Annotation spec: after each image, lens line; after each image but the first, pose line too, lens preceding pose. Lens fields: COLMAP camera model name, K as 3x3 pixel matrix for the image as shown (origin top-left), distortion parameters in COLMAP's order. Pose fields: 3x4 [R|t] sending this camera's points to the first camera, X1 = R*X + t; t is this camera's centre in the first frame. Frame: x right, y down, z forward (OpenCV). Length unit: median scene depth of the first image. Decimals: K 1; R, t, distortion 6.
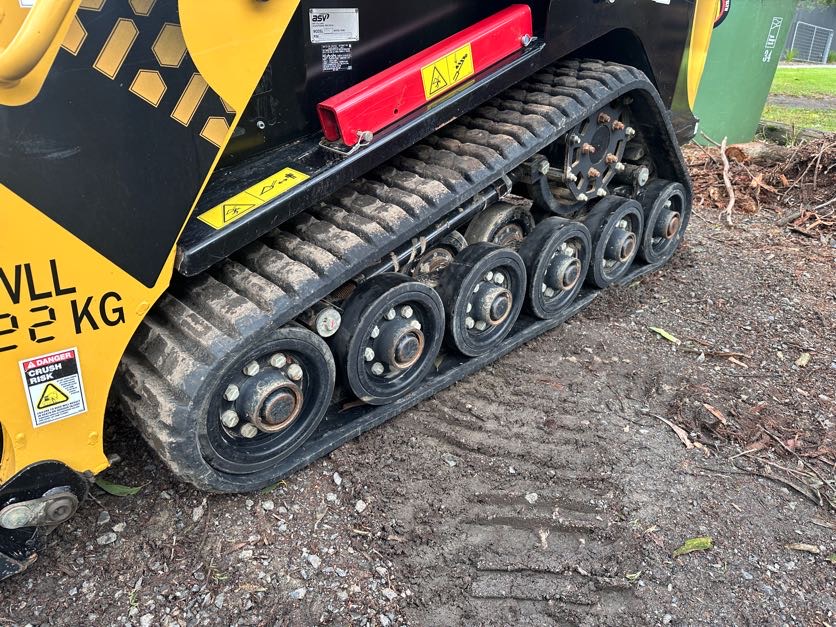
lens RADIAL K [[585.2, 0, 418.0], [0, 585.2, 313.5], [0, 0, 1]] dist [0.131188, -0.174680]
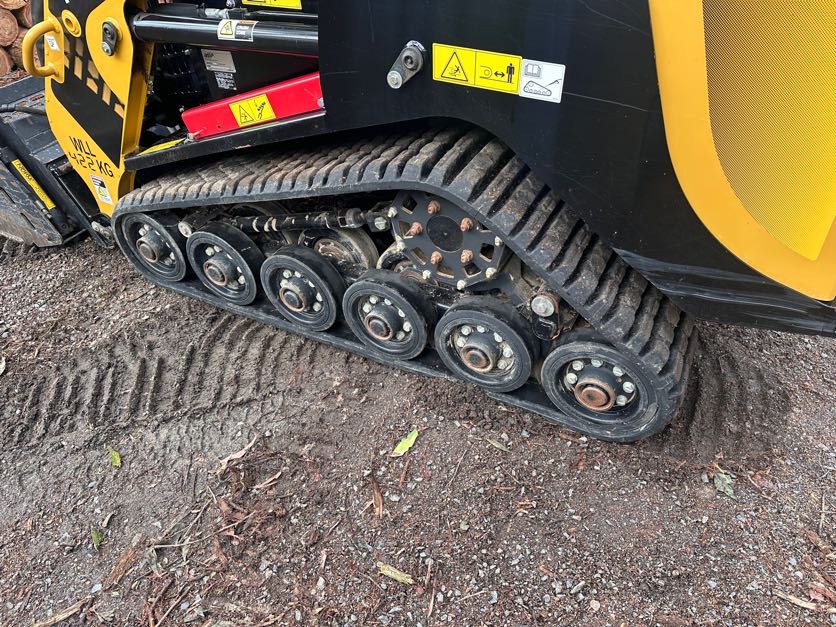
lens RADIAL K [[578.8, 0, 425.5], [0, 578.8, 313.9], [0, 0, 1]] dist [0.062877, -0.084955]
pose [[0.303584, 0.570468, -0.763153, 1.301233], [-0.386190, 0.805885, 0.448784, -0.711494], [0.871031, 0.158478, 0.464963, 0.737268]]
